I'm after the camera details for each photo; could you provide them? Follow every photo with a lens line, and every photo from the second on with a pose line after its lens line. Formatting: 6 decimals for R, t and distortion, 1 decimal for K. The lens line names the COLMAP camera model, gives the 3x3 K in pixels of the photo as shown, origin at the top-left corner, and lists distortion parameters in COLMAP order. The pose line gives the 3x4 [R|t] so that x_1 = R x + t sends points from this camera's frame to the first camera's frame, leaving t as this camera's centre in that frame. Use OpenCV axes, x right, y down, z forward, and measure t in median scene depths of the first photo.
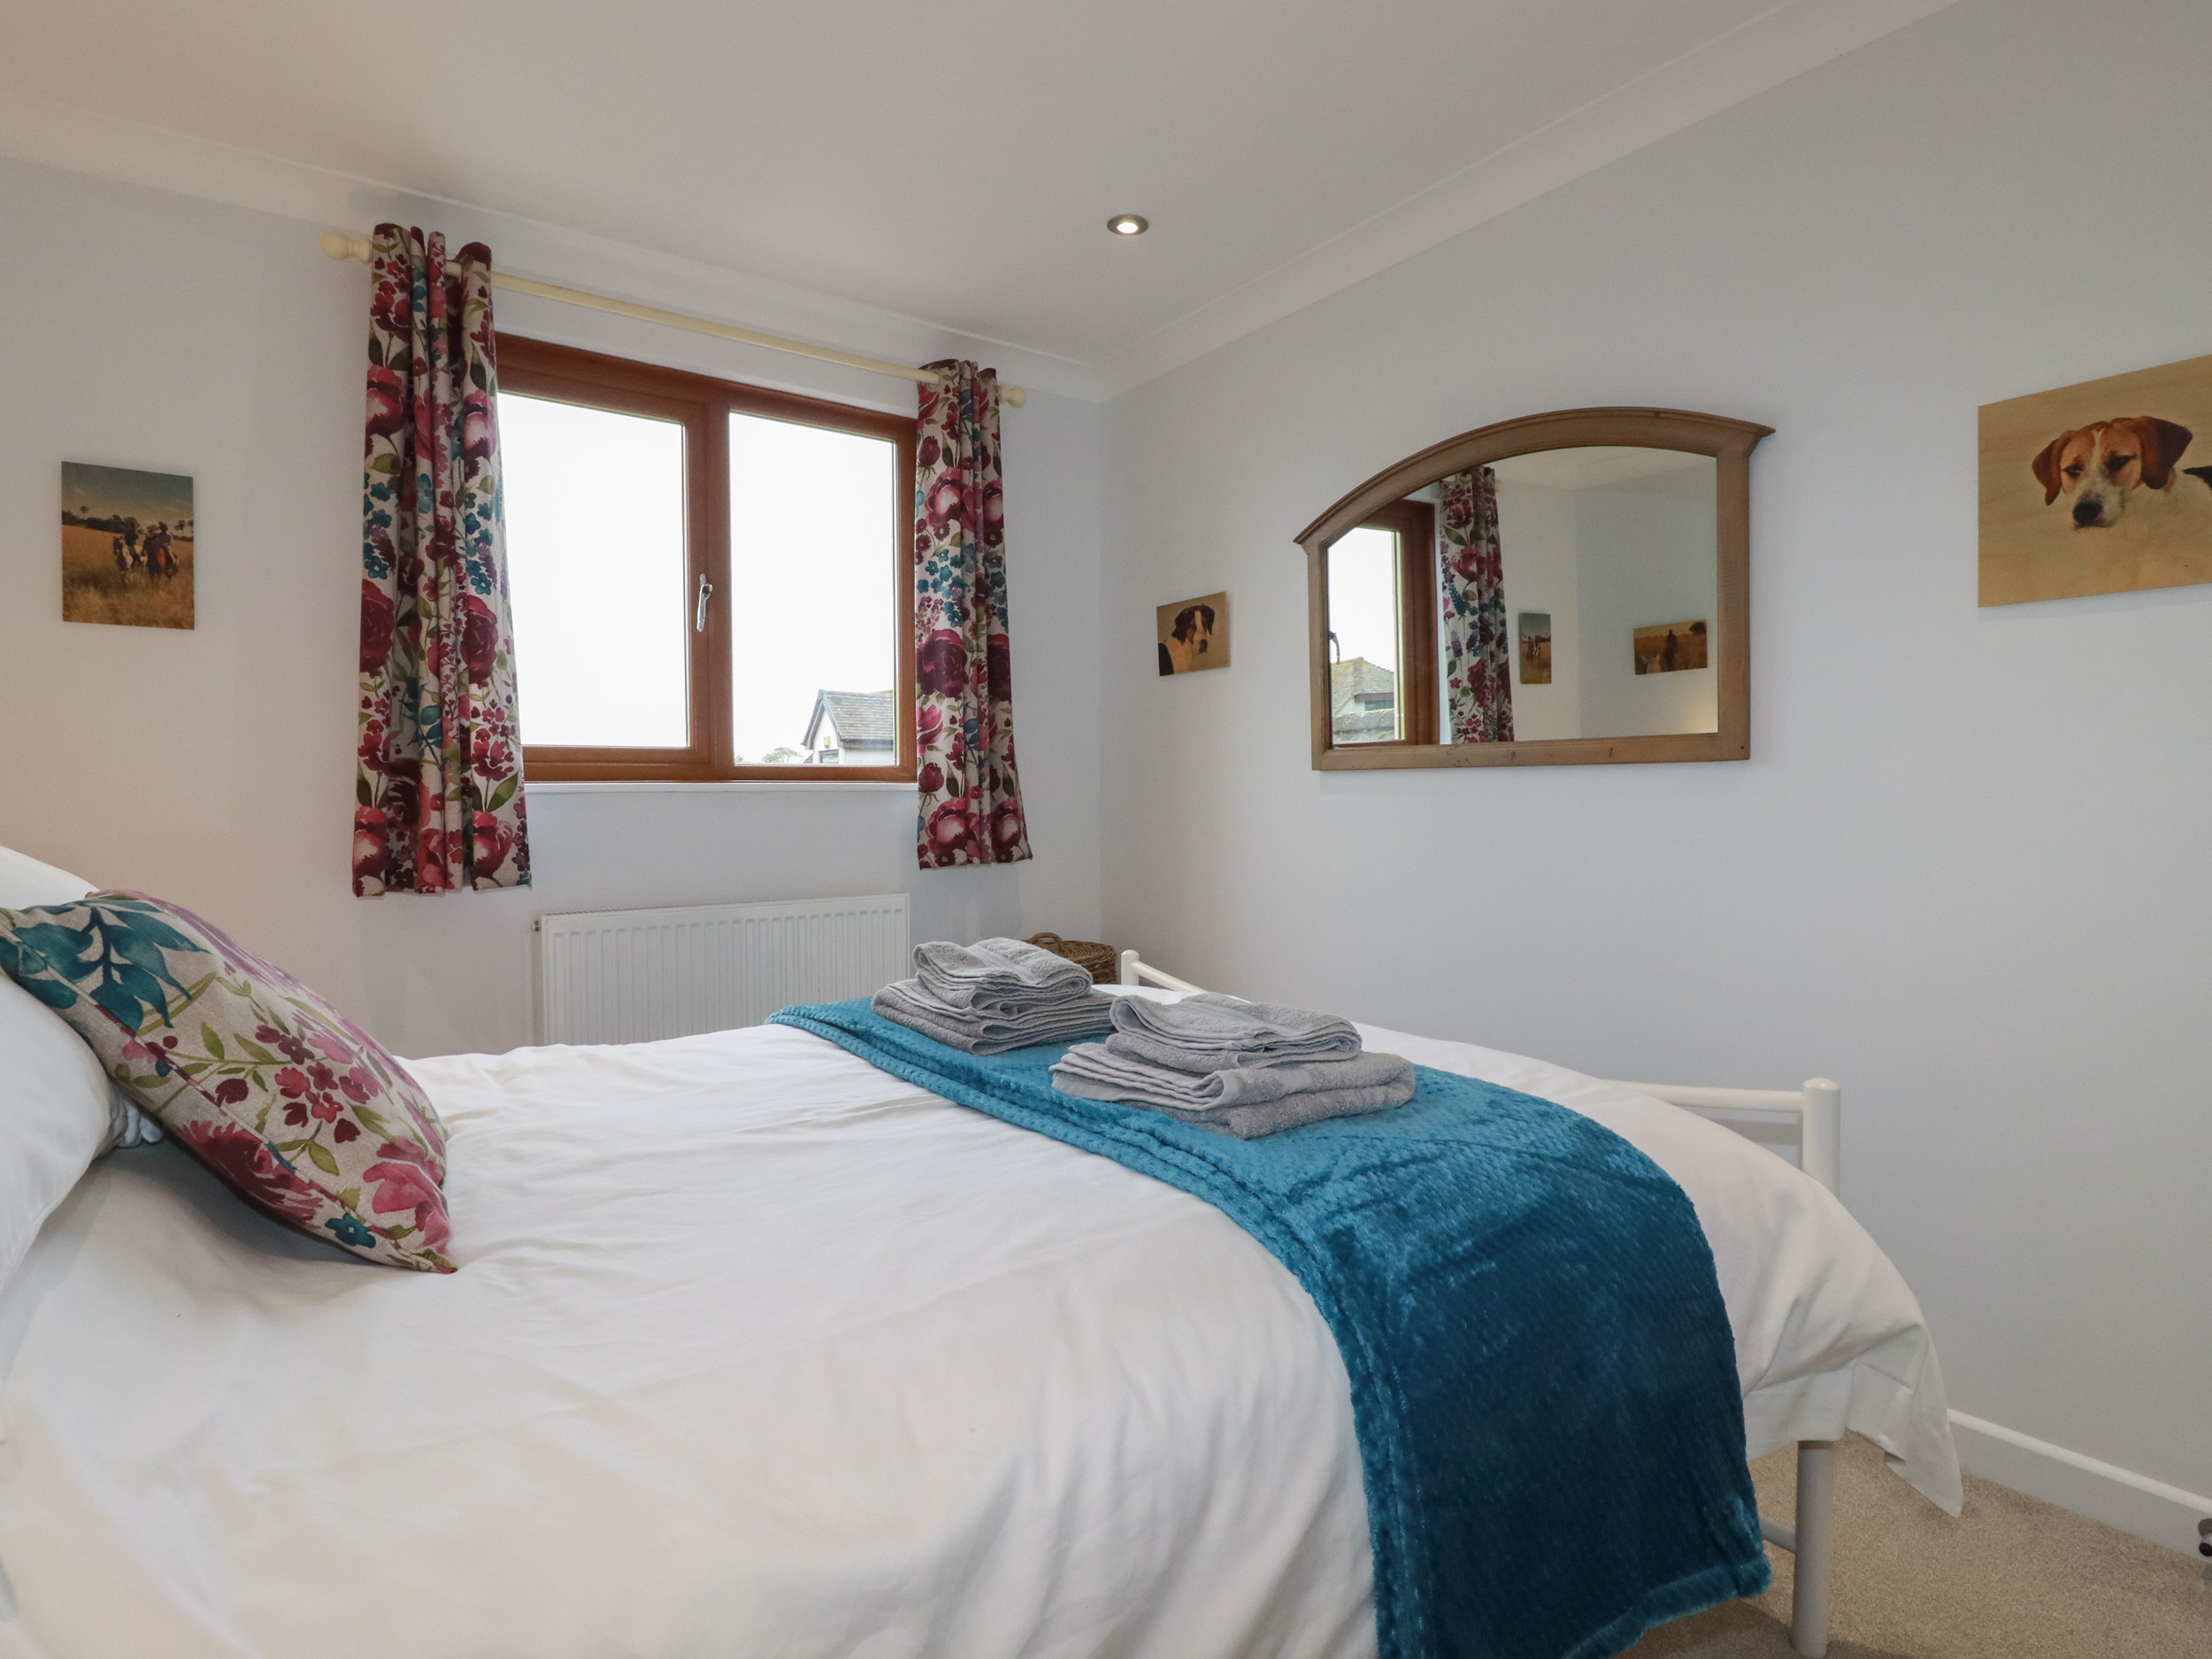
lens RADIAL K [[1213.2, 0, 1089.8], [0, 1213.2, 828.3], [0, 0, 1]] dist [-0.000774, -0.014459]
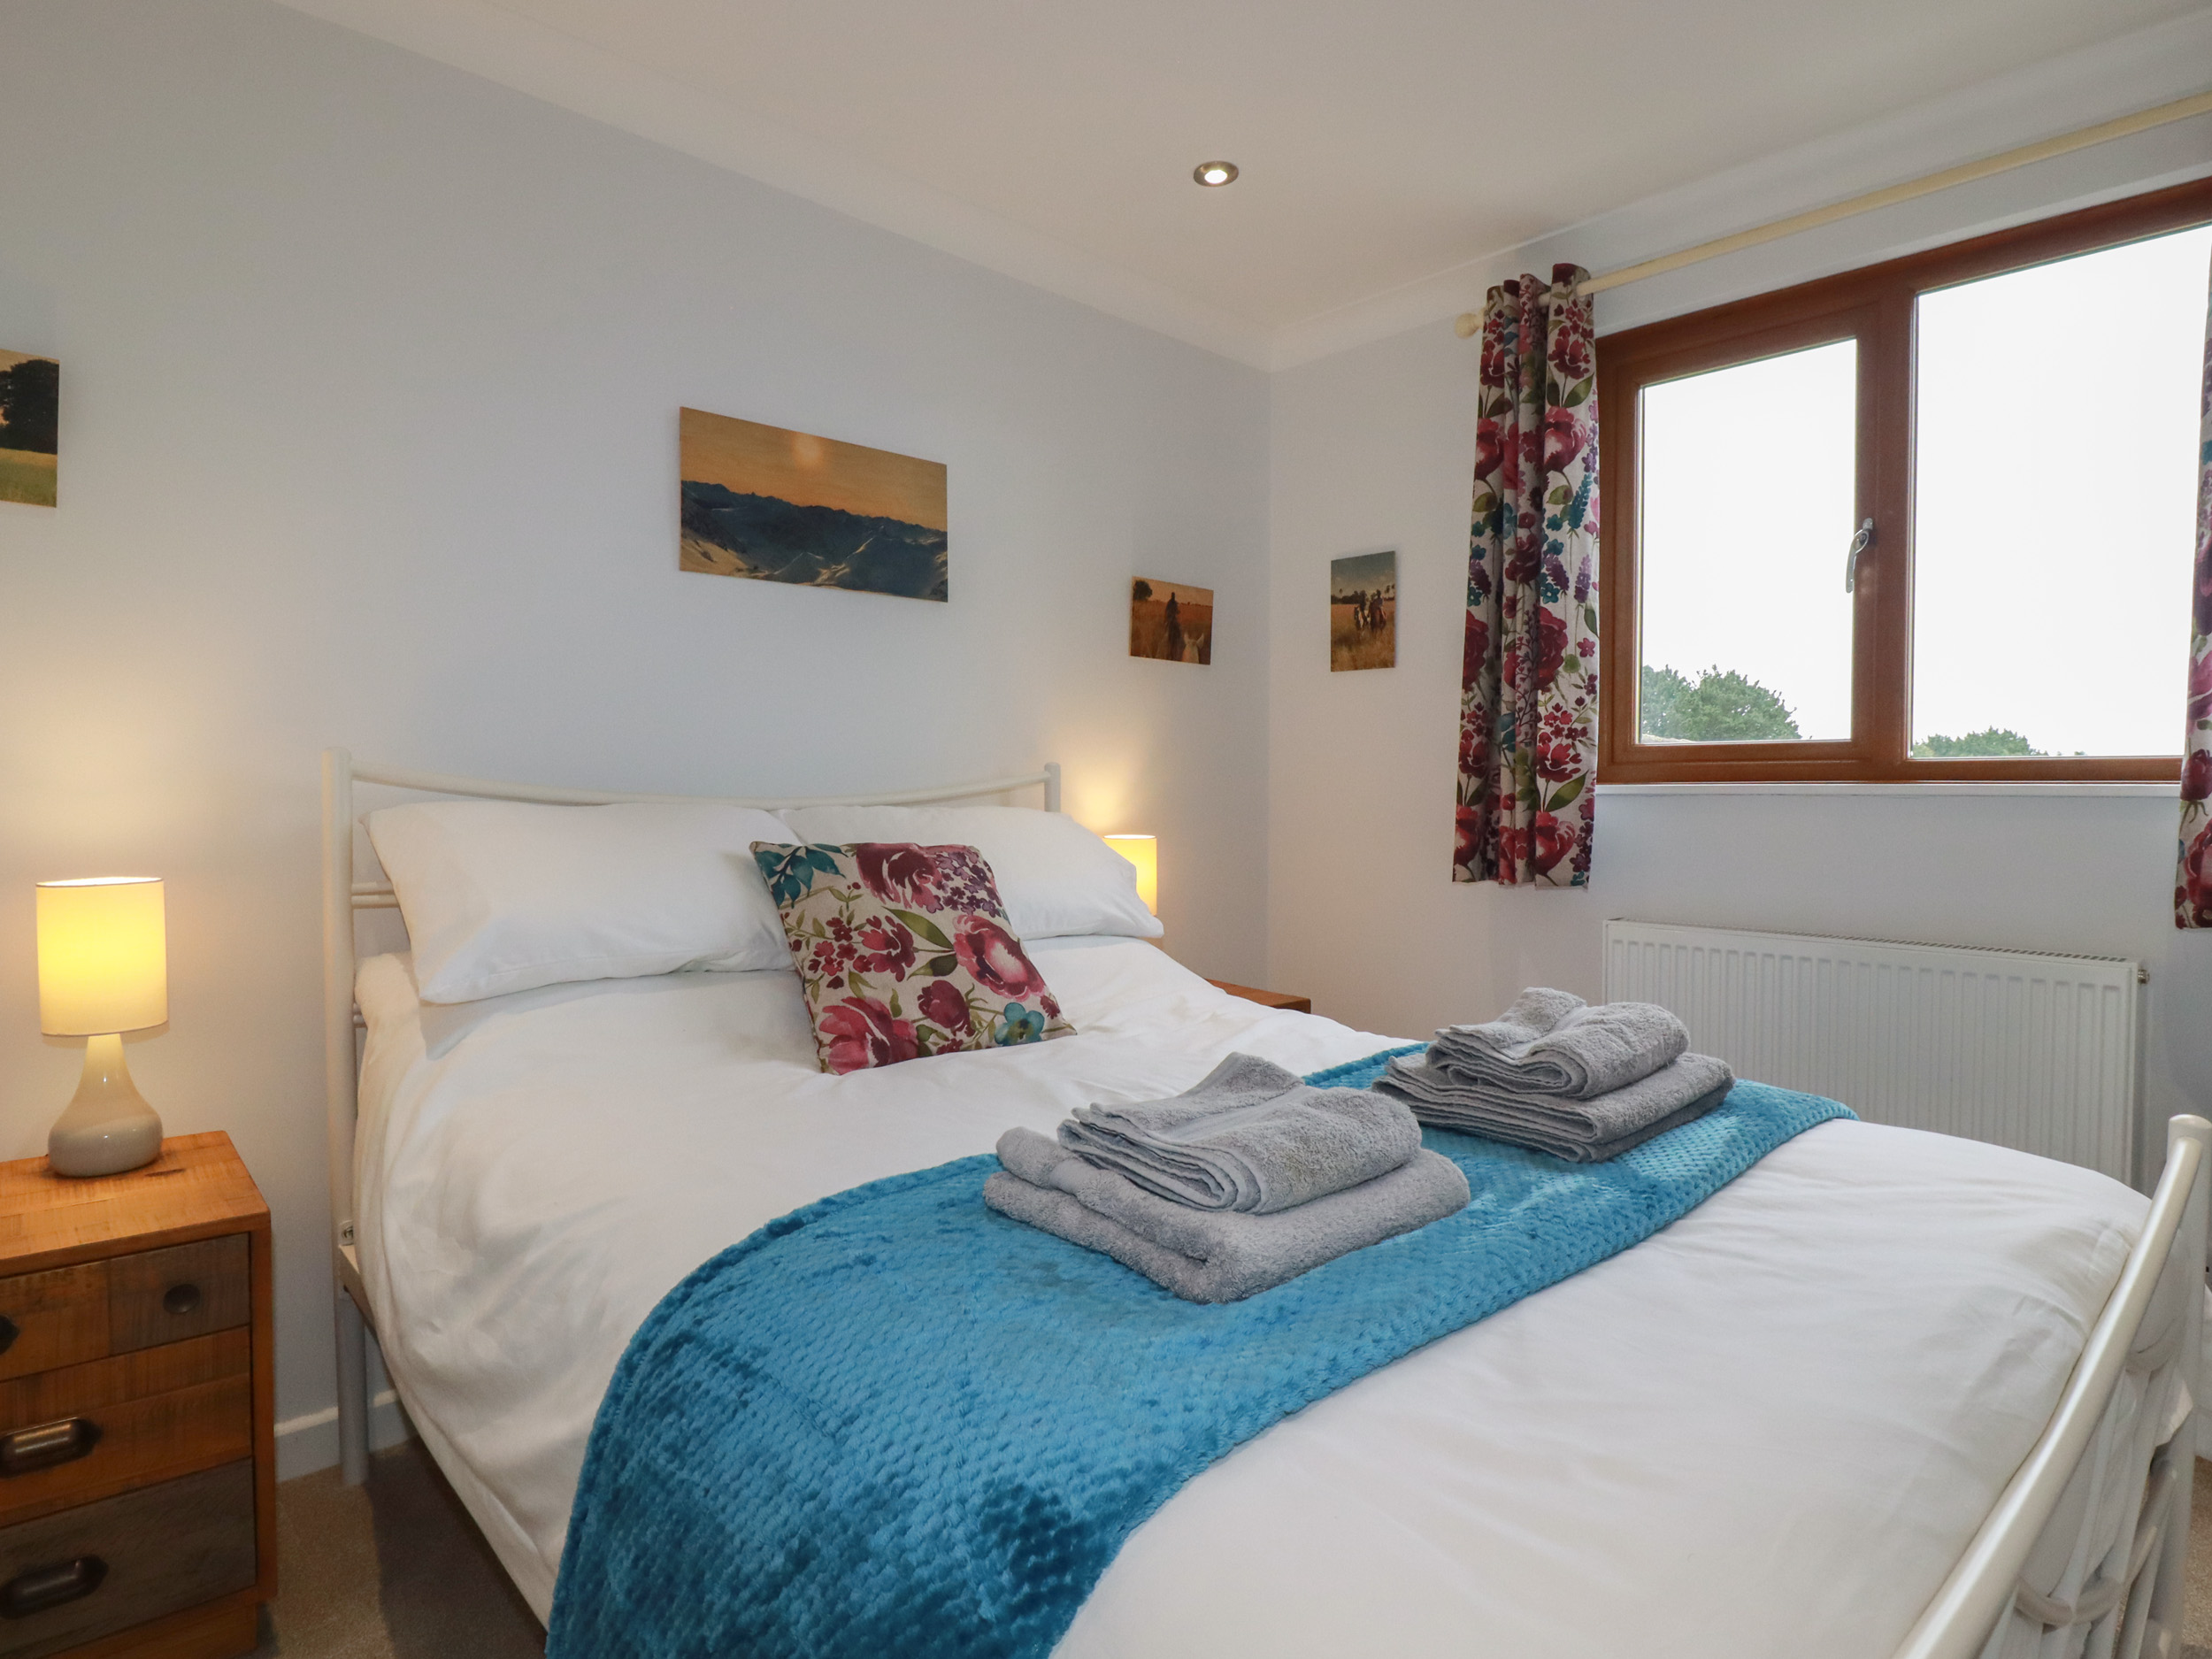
lens RADIAL K [[1213.2, 0, 1083.6], [0, 1213.2, 821.5], [0, 0, 1]] dist [-0.000774, -0.014459]
pose [[0.091249, 0.029690, -0.995385, 0.499815], [-0.035877, 0.999005, 0.026509, -0.018900], [0.995182, 0.033292, 0.092223, 0.507924]]
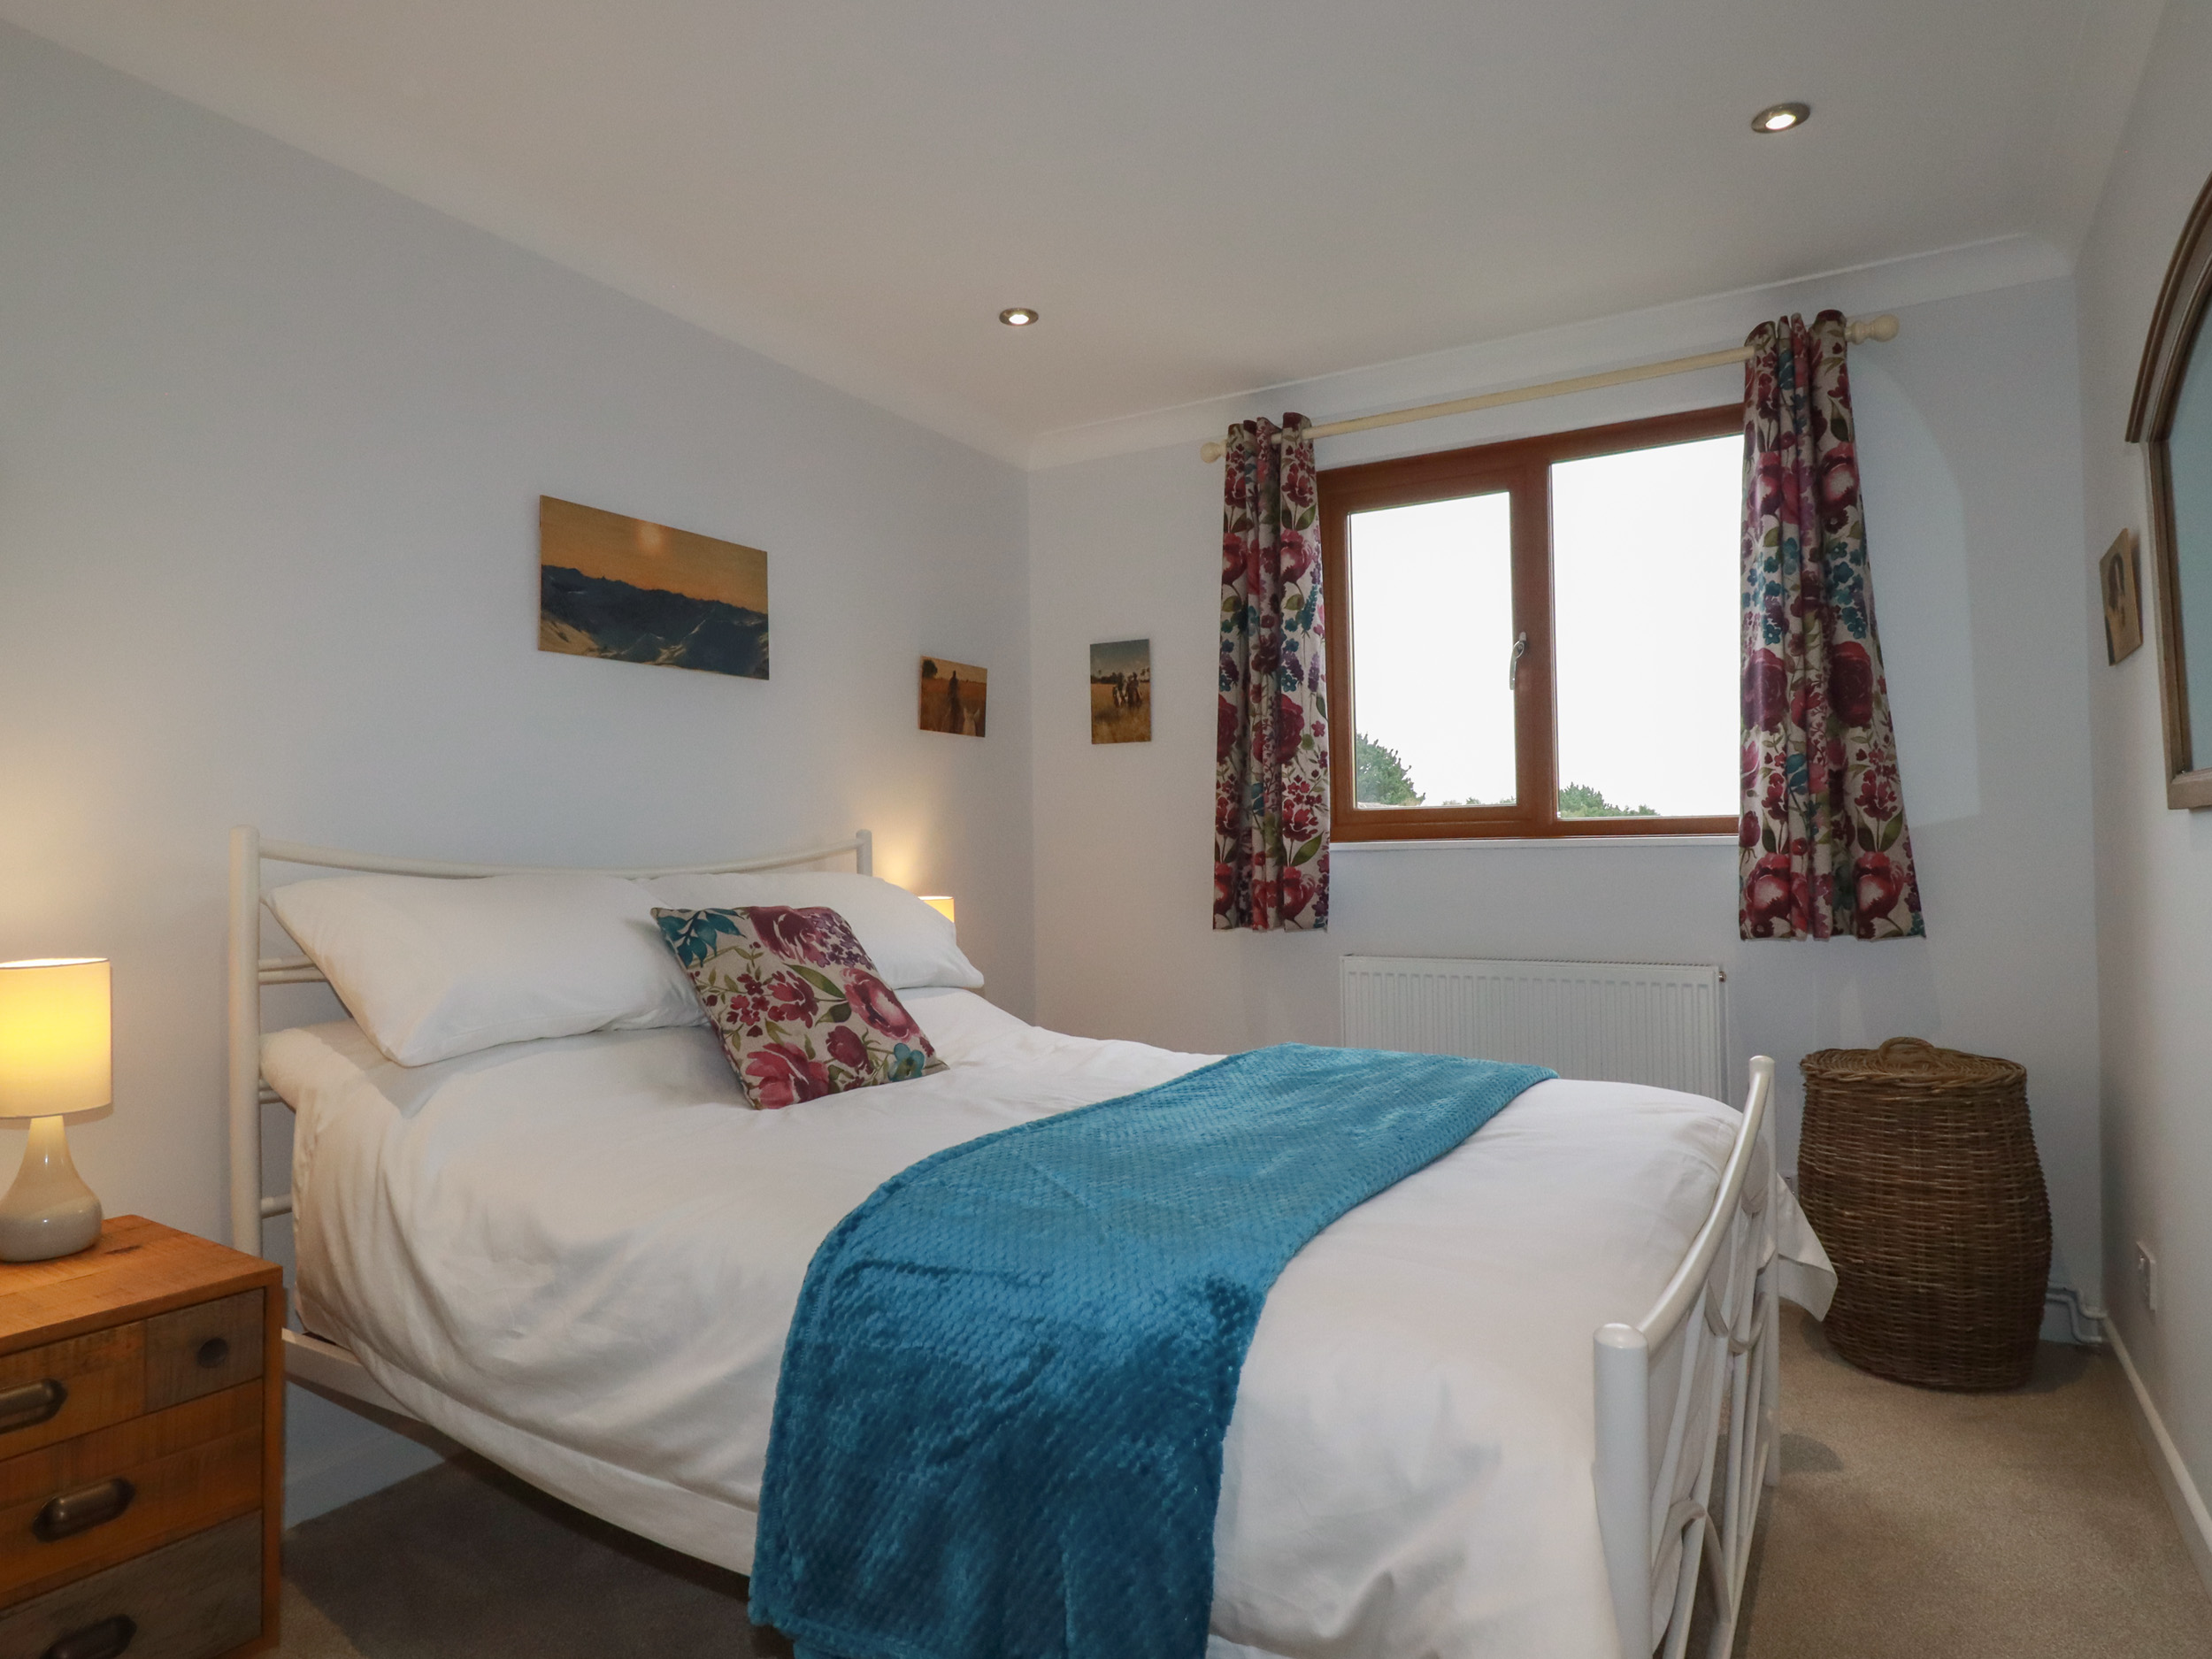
lens RADIAL K [[1312.7, 0, 1091.8], [0, 1312.7, 823.3], [0, 0, 1]] dist [-0.005431, -0.008150]
pose [[0.374495, -0.021384, -0.926982, 0.661072], [-0.017084, 0.999405, -0.029957, -0.014274], [0.927072, 0.027055, 0.373907, 0.310968]]
